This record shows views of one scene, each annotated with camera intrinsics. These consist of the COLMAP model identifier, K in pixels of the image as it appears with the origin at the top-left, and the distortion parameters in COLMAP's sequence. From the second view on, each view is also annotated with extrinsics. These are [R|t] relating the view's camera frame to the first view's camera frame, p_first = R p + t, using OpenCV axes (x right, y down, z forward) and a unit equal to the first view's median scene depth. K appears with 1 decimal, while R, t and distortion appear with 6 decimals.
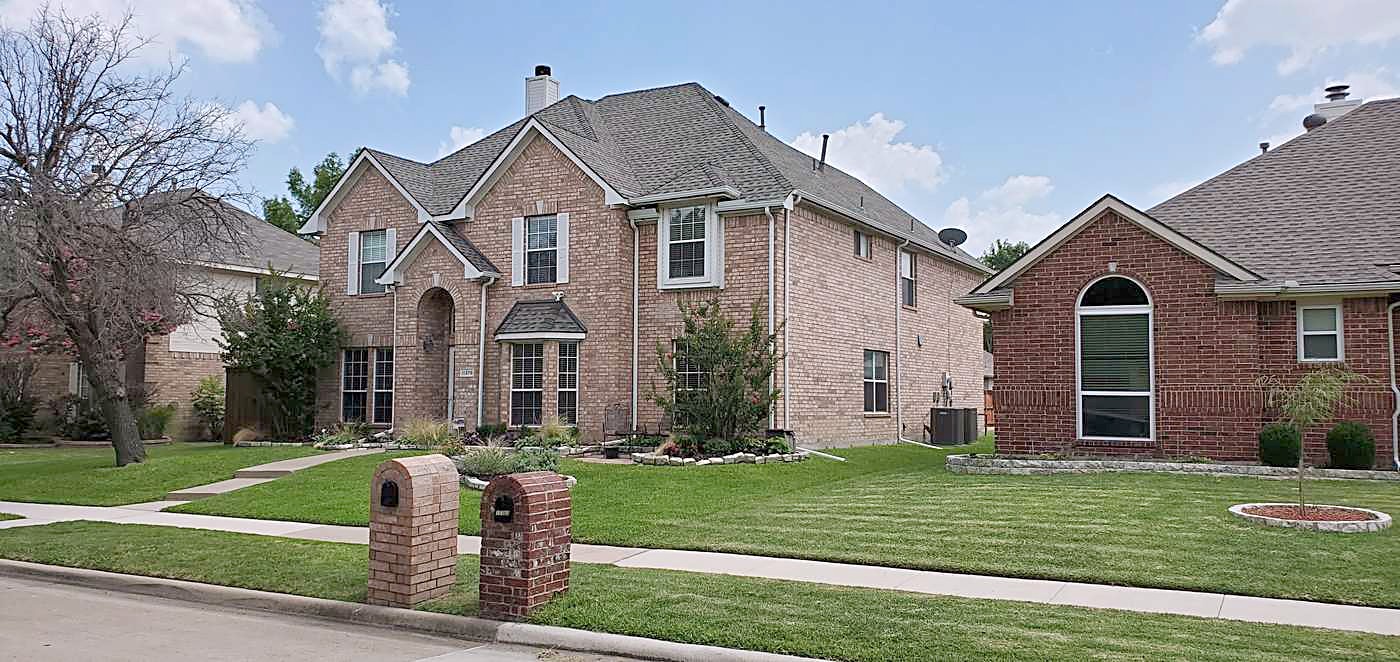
lens RADIAL K [[1088.8, 0, 700.0], [0, 1088.8, 331.0], [0, 0, 1]] dist [0.002683, -0.000397]
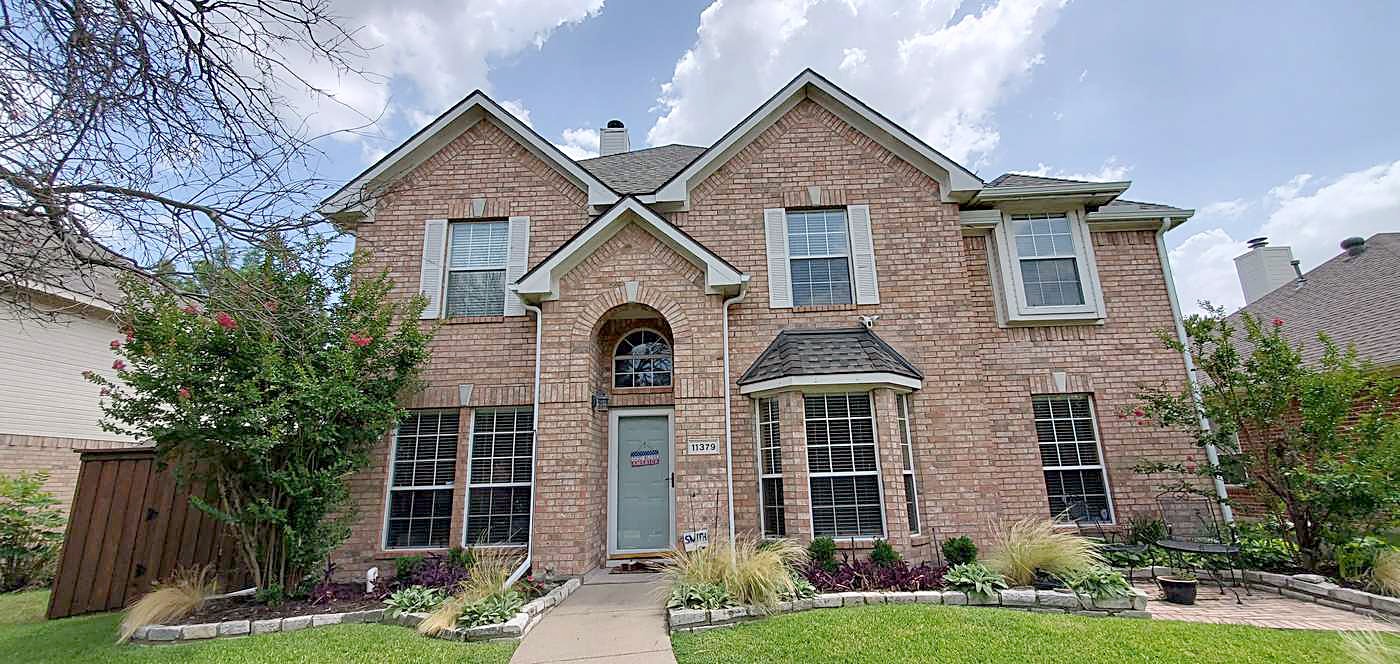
lens RADIAL K [[562.9, 0, 700.1], [0, 562.9, 348.5], [0, 0, 1]] dist [-0.000095, -0.000158]
pose [[0.890550, 0.084236, 0.447018, -0.351485], [0.002417, 0.981814, -0.189828, 0.043701], [-0.454879, 0.170132, 0.874151, 0.733845]]
